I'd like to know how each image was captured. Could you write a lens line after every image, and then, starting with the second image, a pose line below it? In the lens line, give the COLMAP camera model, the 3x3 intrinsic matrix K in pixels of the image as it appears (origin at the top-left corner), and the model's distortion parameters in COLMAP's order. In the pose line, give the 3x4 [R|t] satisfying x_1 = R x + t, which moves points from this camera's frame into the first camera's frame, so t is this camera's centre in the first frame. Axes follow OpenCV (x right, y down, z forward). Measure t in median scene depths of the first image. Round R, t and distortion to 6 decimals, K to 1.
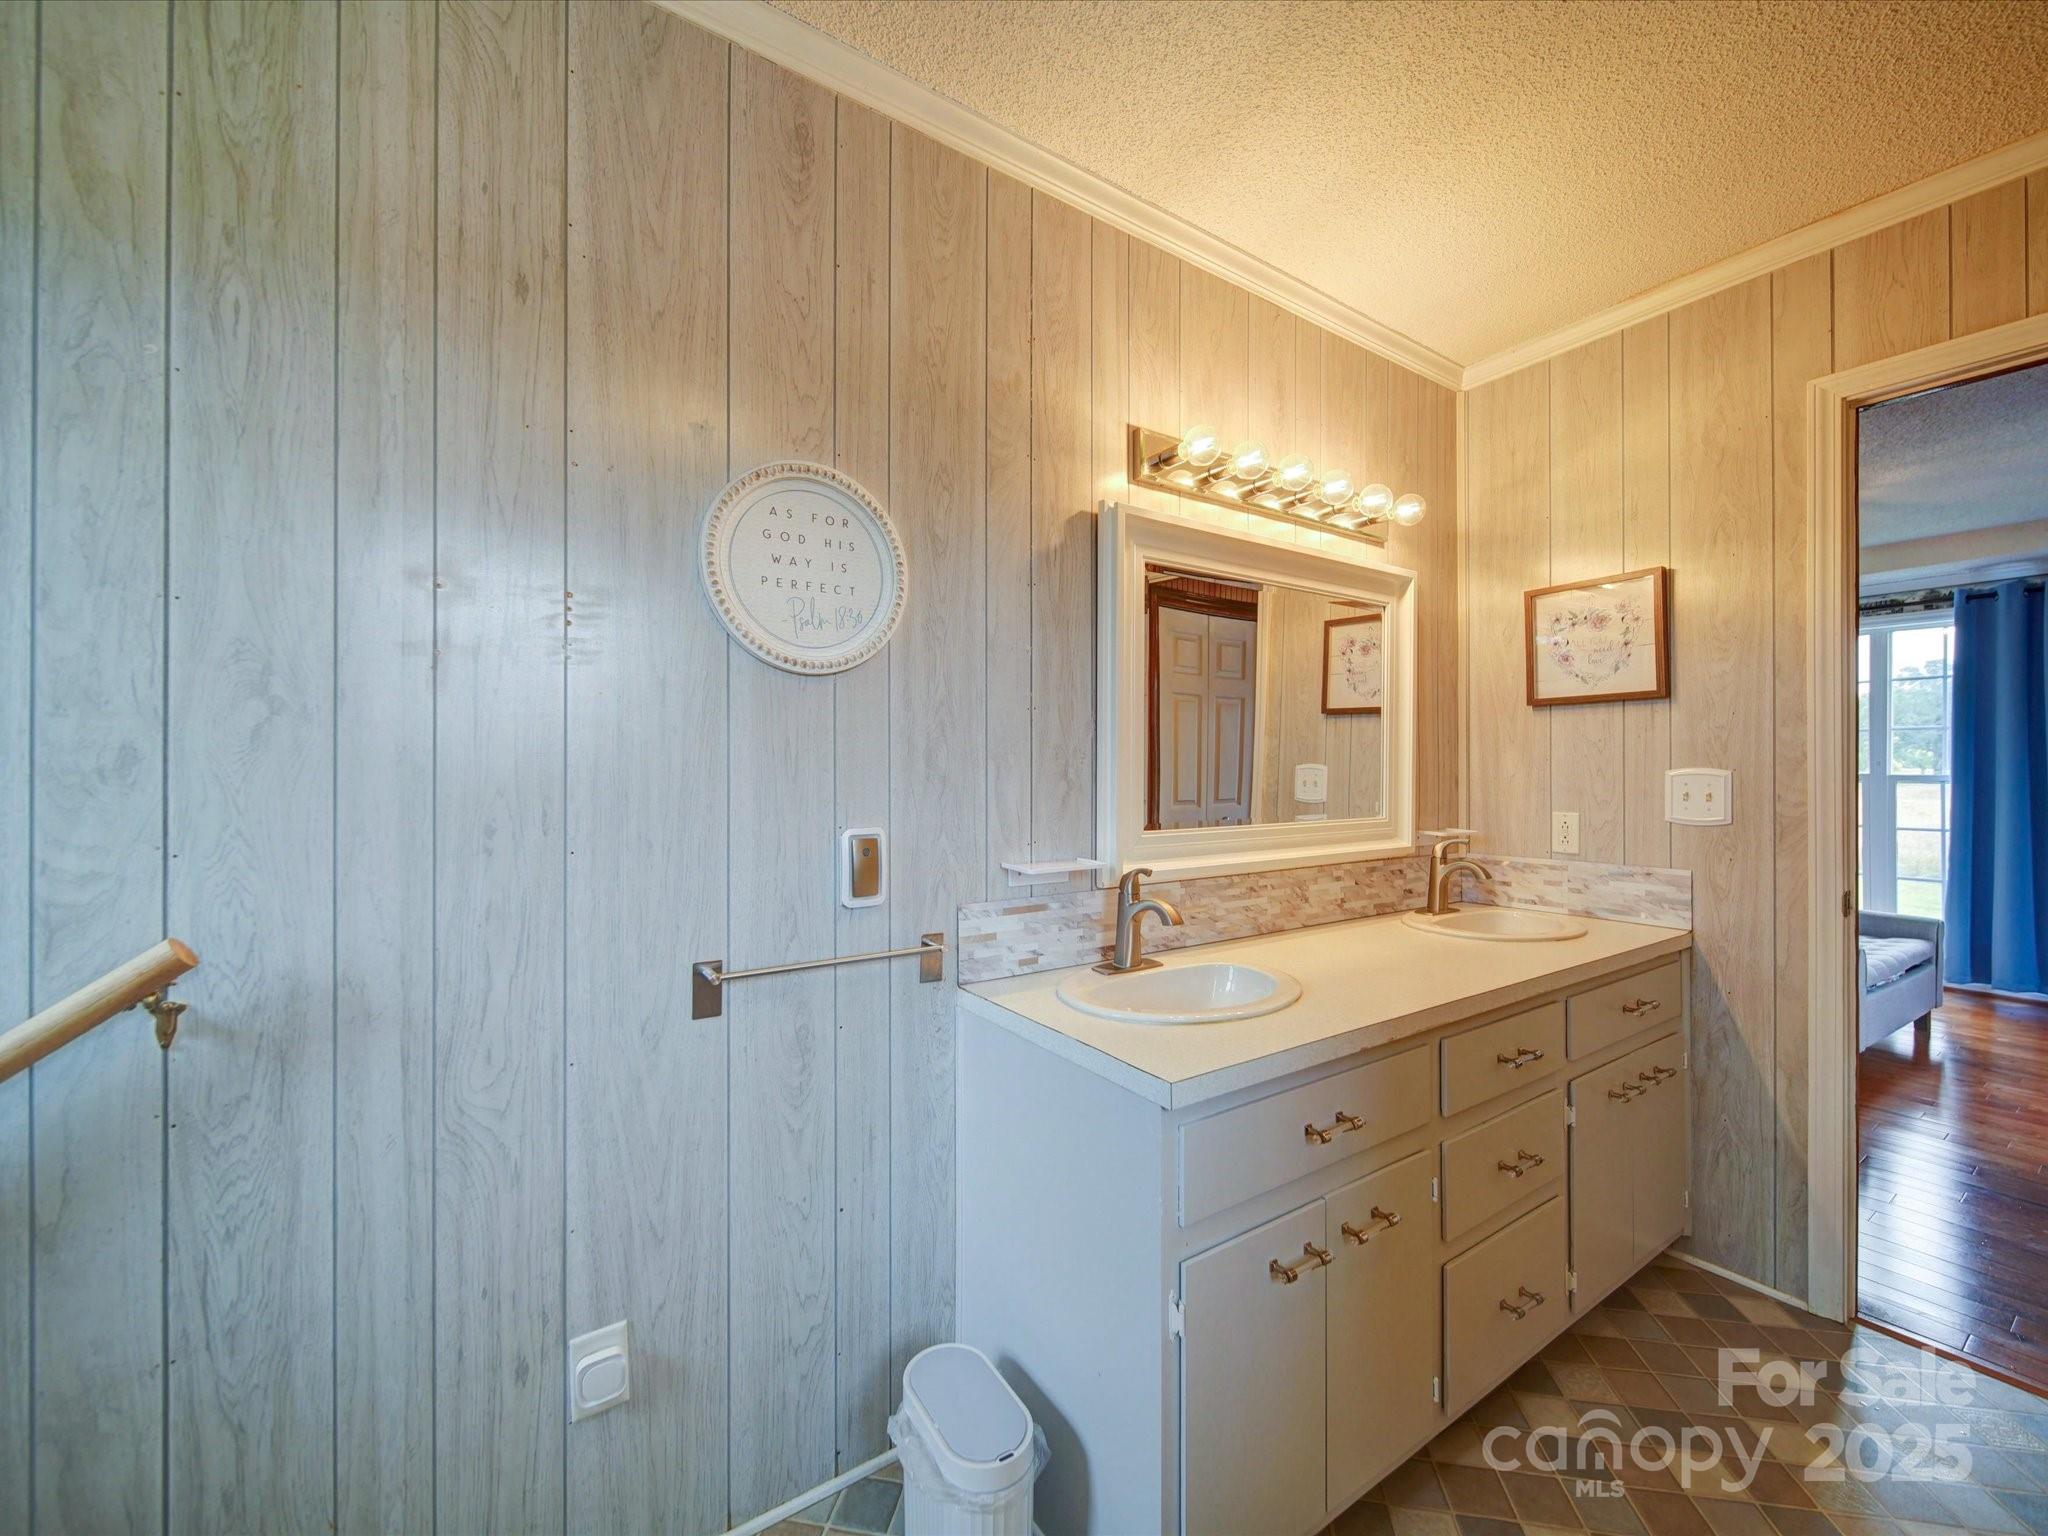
lens RADIAL K [[816.4, 0, 1027.4], [0, 816.4, 765.1], [0, 0, 1]] dist [-0.000865, -0.000227]
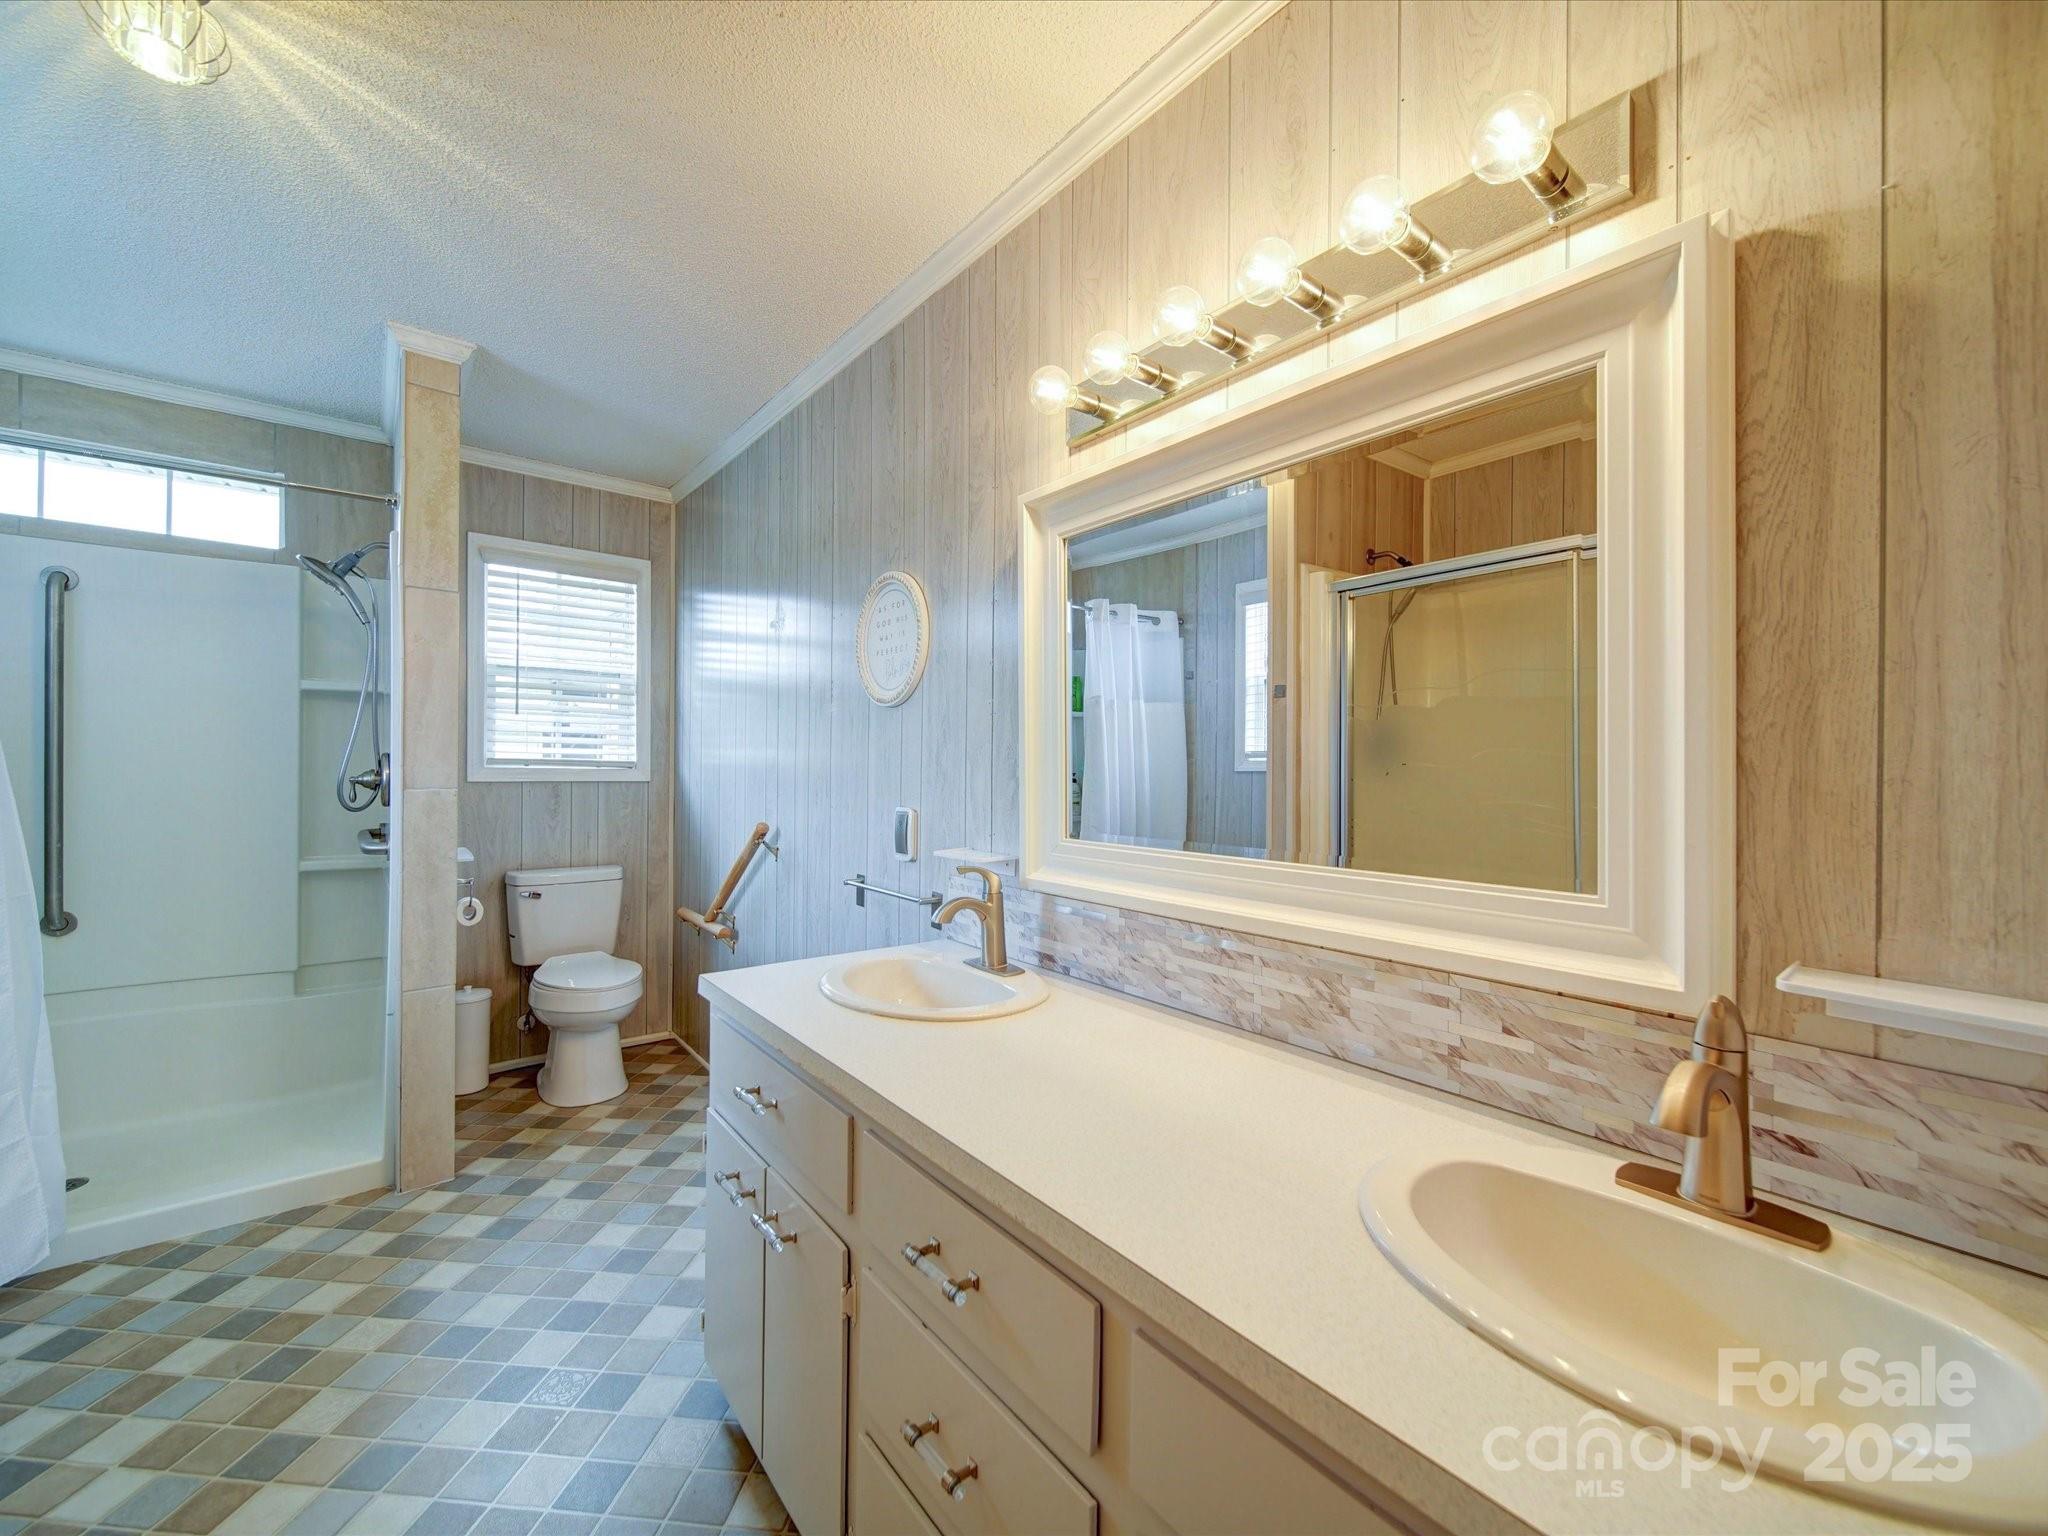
lens RADIAL K [[816.4, 0, 1027.4], [0, 816.4, 765.1], [0, 0, 1]] dist [-0.000865, -0.000227]
pose [[0.085846, -0.001384, -0.996307, 1.022460], [-0.003914, 0.999991, -0.001726, 0.002405], [0.996301, 0.004048, 0.085839, 0.871781]]
